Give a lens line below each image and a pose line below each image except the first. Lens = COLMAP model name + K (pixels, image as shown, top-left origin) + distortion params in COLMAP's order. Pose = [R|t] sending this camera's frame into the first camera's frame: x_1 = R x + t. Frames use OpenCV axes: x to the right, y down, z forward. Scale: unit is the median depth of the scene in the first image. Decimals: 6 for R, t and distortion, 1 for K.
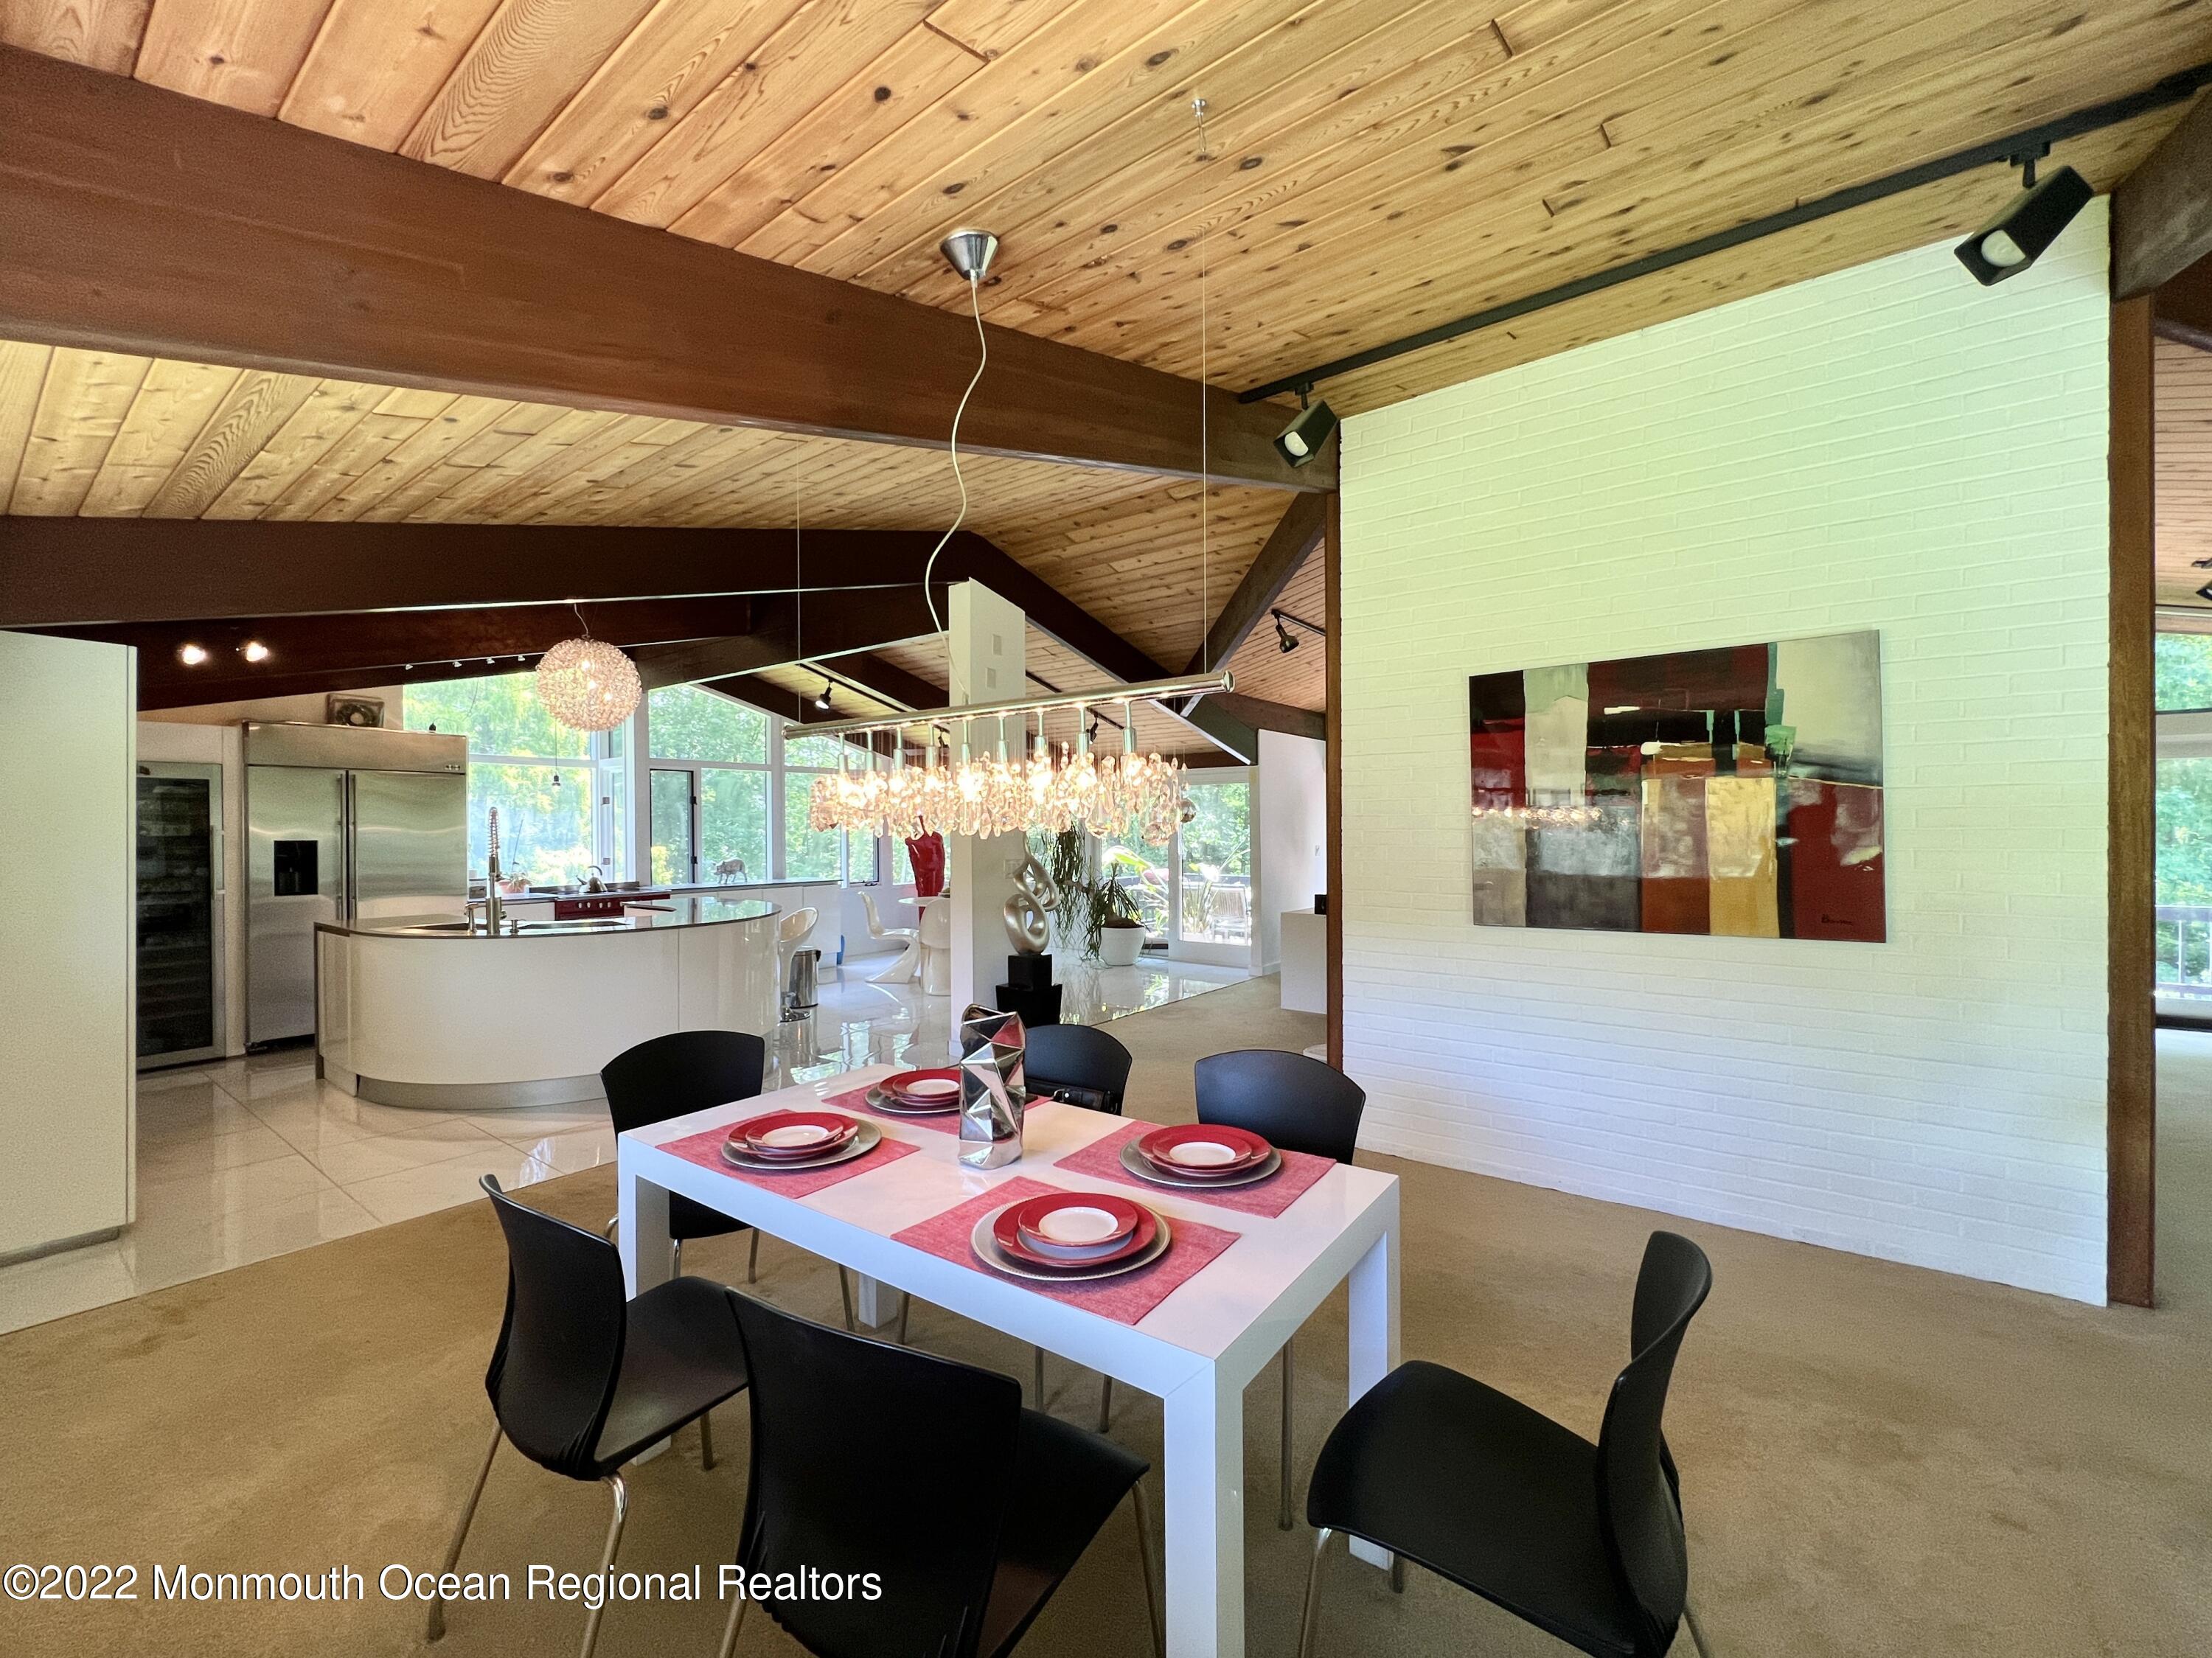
lens RADIAL K [[888.3, 0, 1098.8], [0, 888.3, 830.5], [0, 0, 1]] dist [-0.000901, -0.000157]
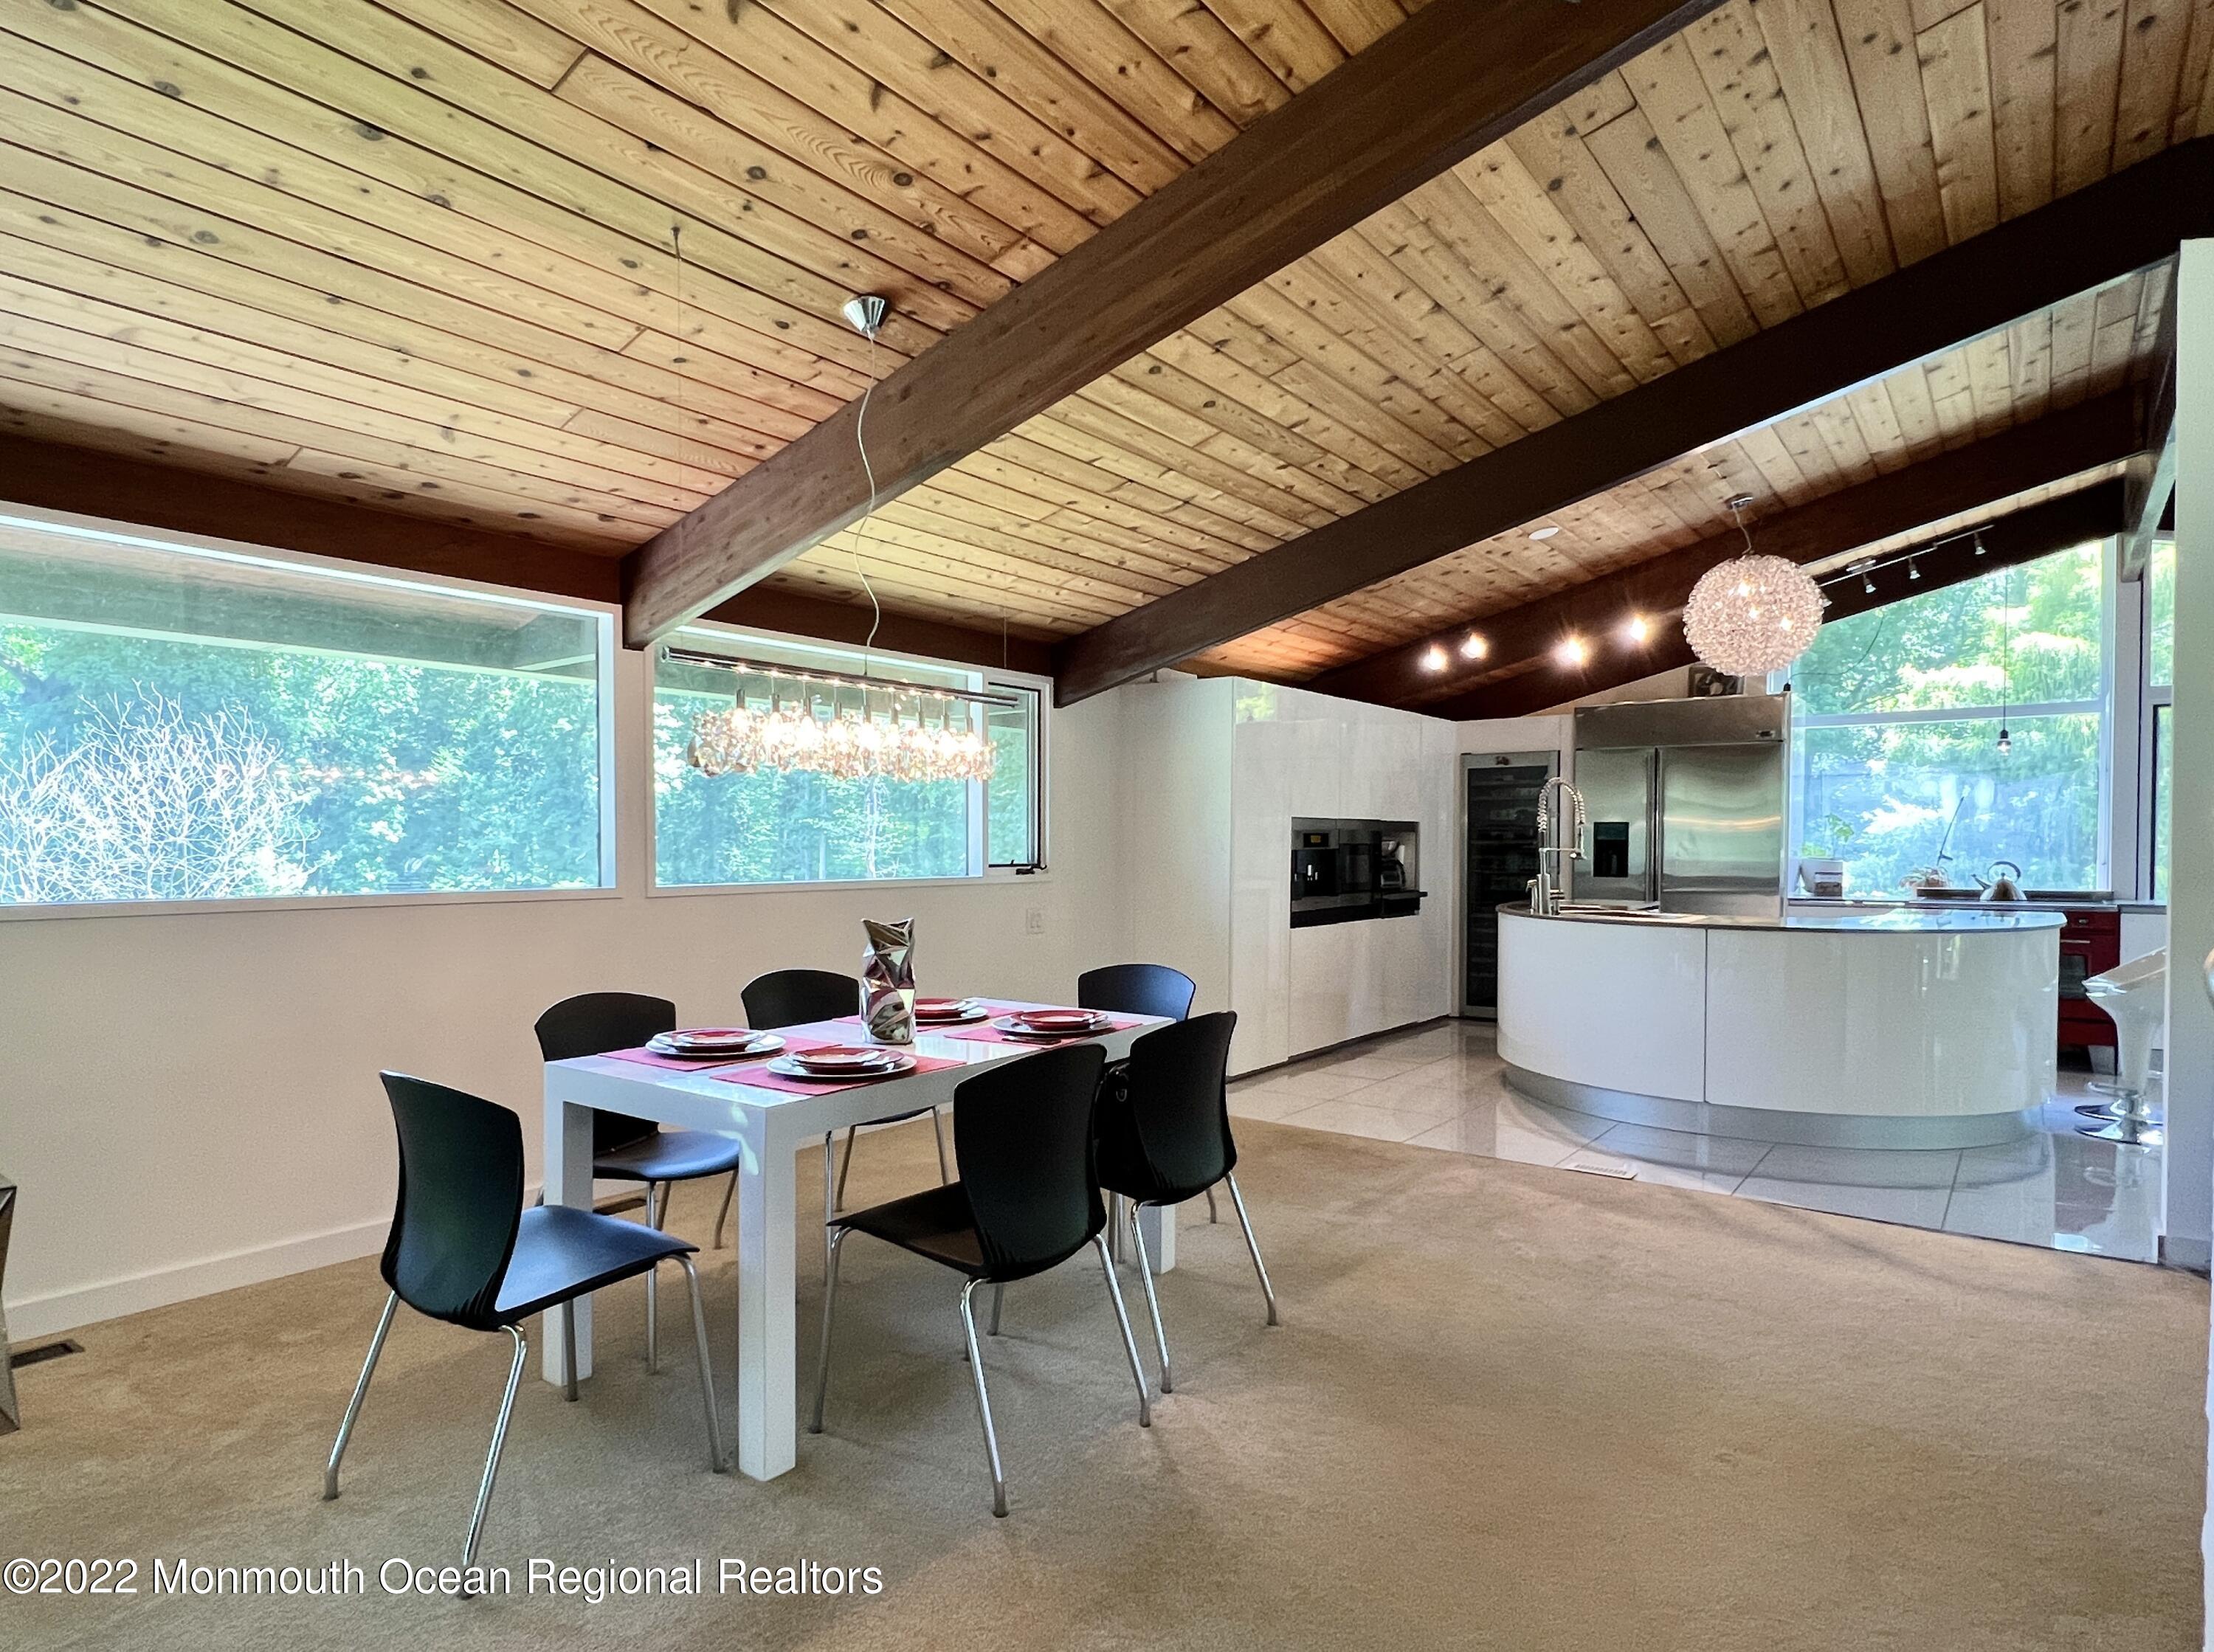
lens RADIAL K [[1185.8, 0, 1093.5], [0, 1185.8, 831.8], [0, 0, 1]] dist [-0.001625, -0.001139]
pose [[-0.022204, 0.016310, -0.999620, 0.416754], [0.004063, 0.999860, 0.016224, -0.002431], [0.999745, -0.003701, -0.022267, 0.426883]]
